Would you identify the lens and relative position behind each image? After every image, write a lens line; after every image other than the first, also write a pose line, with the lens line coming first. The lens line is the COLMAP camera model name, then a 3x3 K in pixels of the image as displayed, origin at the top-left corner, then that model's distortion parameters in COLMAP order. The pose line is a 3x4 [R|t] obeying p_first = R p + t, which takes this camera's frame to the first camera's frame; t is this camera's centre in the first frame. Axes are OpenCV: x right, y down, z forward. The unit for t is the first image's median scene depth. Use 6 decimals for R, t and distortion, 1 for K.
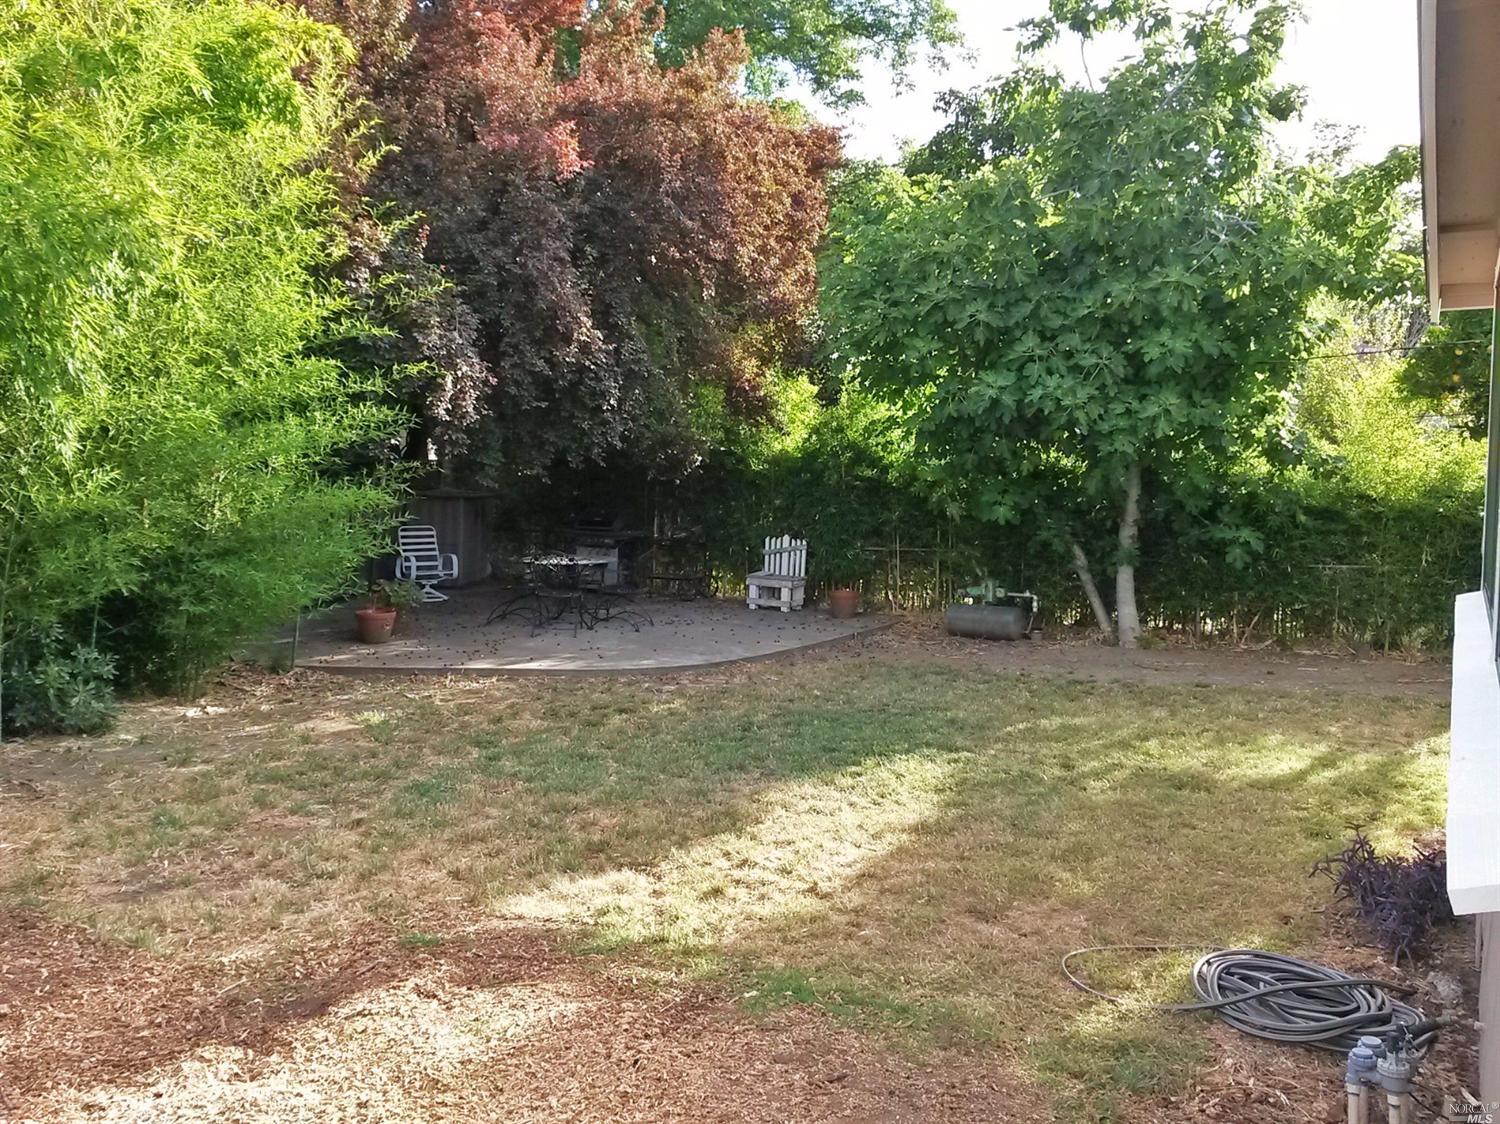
lens RADIAL K [[1279.1, 0, 765.4], [0, 1279.1, 558.0], [0, 0, 1]] dist [0.060808, -0.095387]
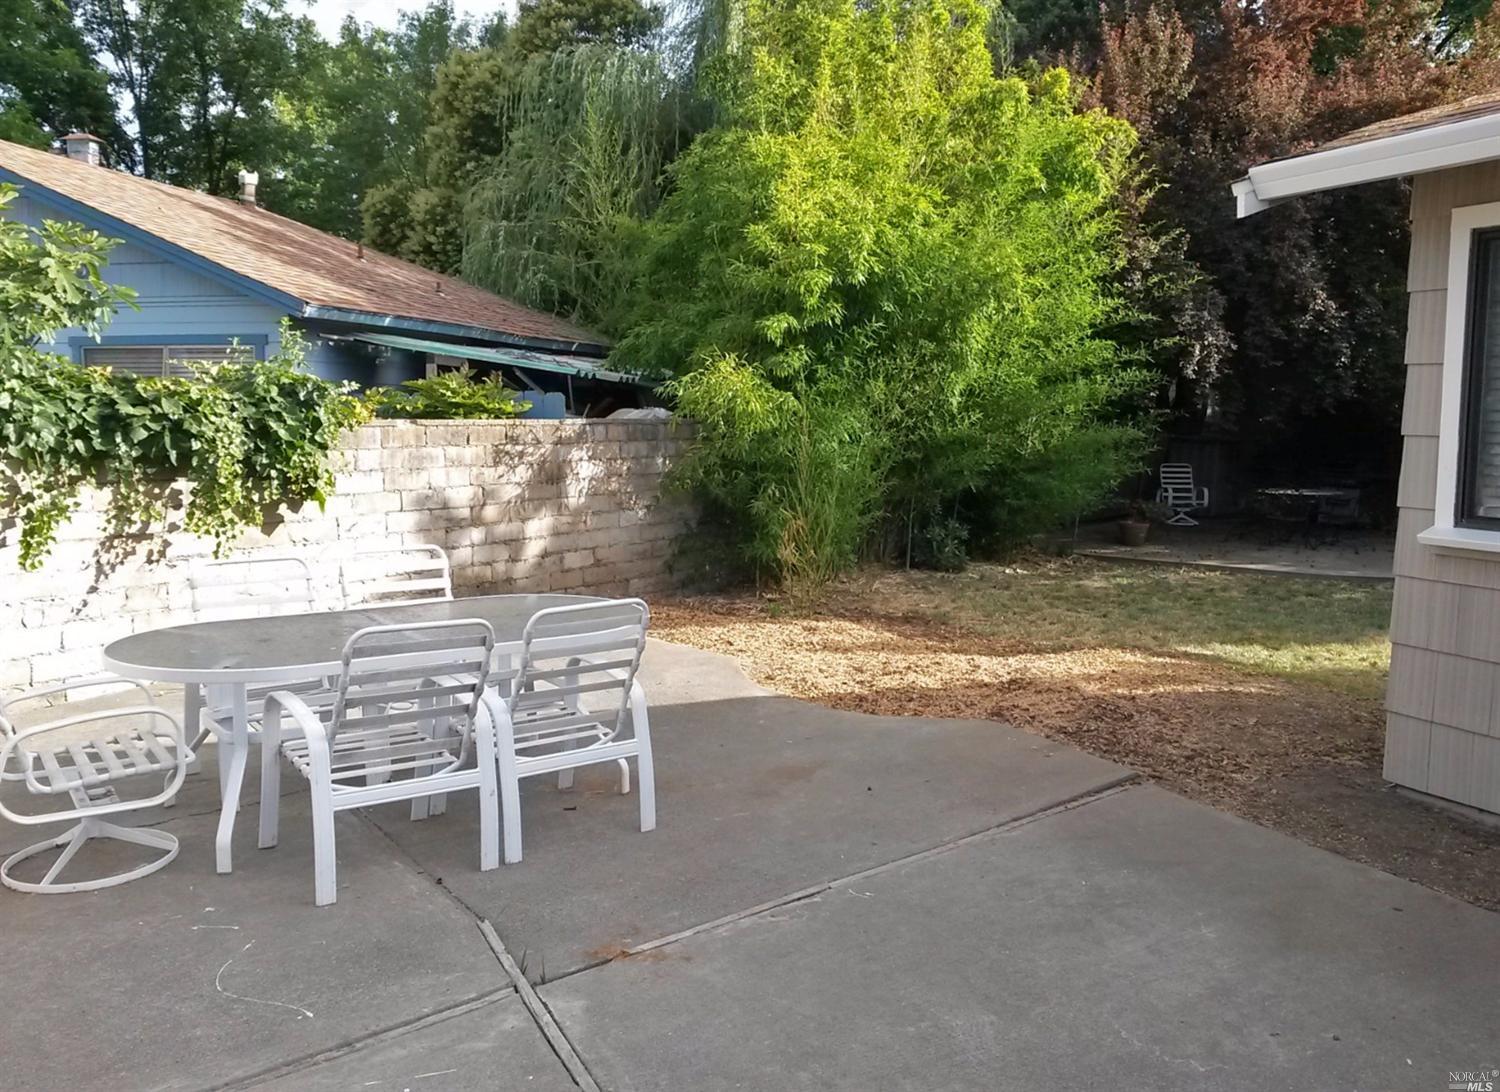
lens RADIAL K [[1278.0, 0, 716.8], [0, 1278.0, 543.3], [0, 0, 1]] dist [0.066775, -0.093805]
pose [[0.809955, 0.059234, -0.583493, 0.165879], [-0.045561, 0.998235, 0.038093, 0.041763], [0.584720, -0.004269, 0.811224, -0.443677]]
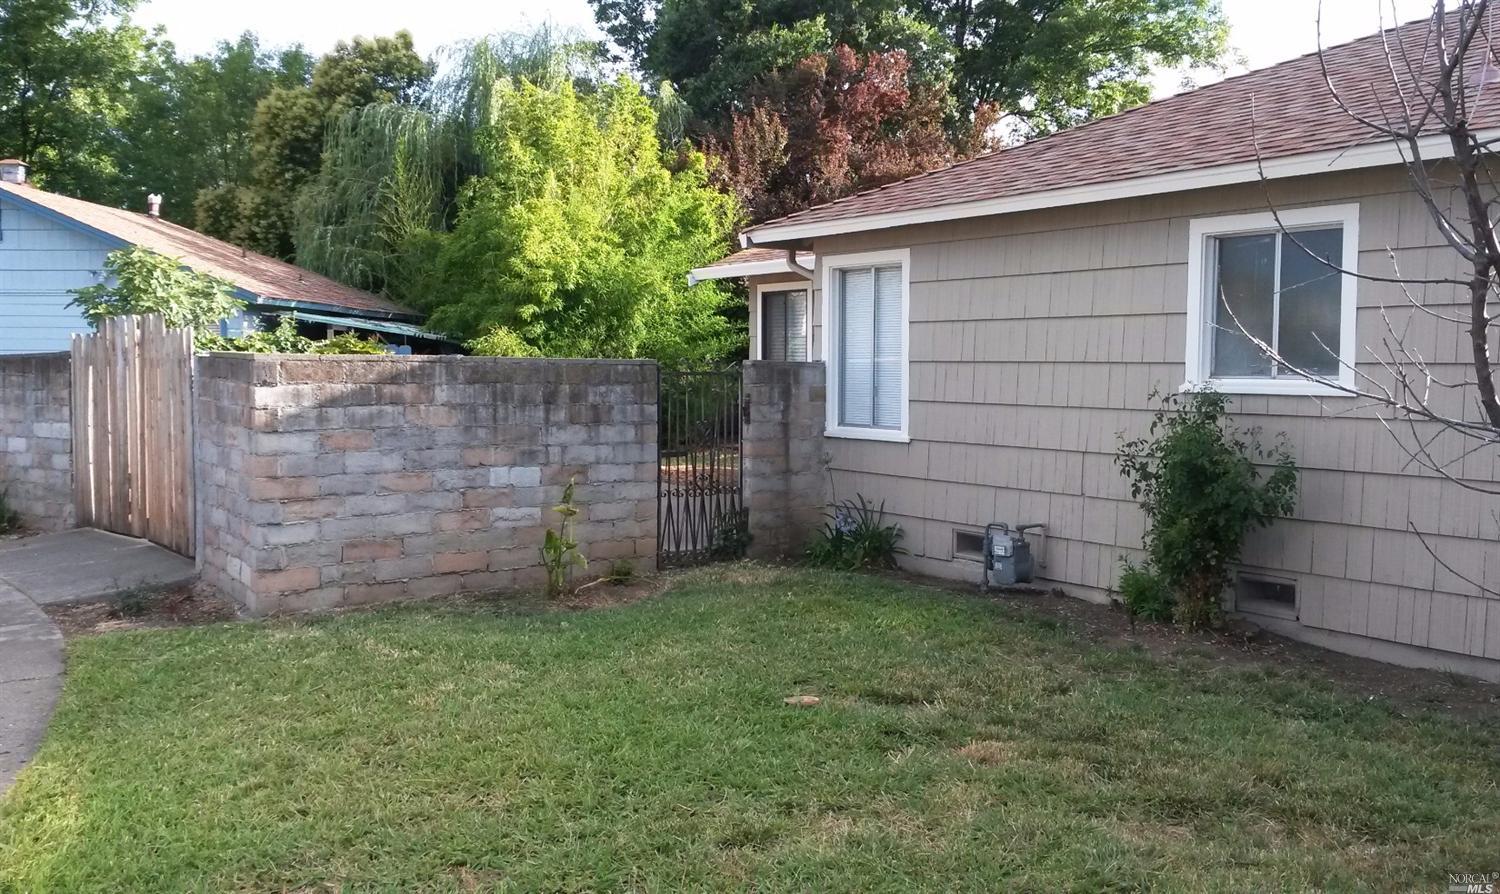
lens RADIAL K [[1255.6, 0, 800.5], [0, 1255.6, 442.1], [0, 0, 1]] dist [0.011942, -0.002079]
pose [[0.932307, 0.018828, -0.361178, 0.665894], [-0.025178, 0.999600, -0.012885, 0.116783], [0.360791, 0.021106, 0.932408, -1.194227]]
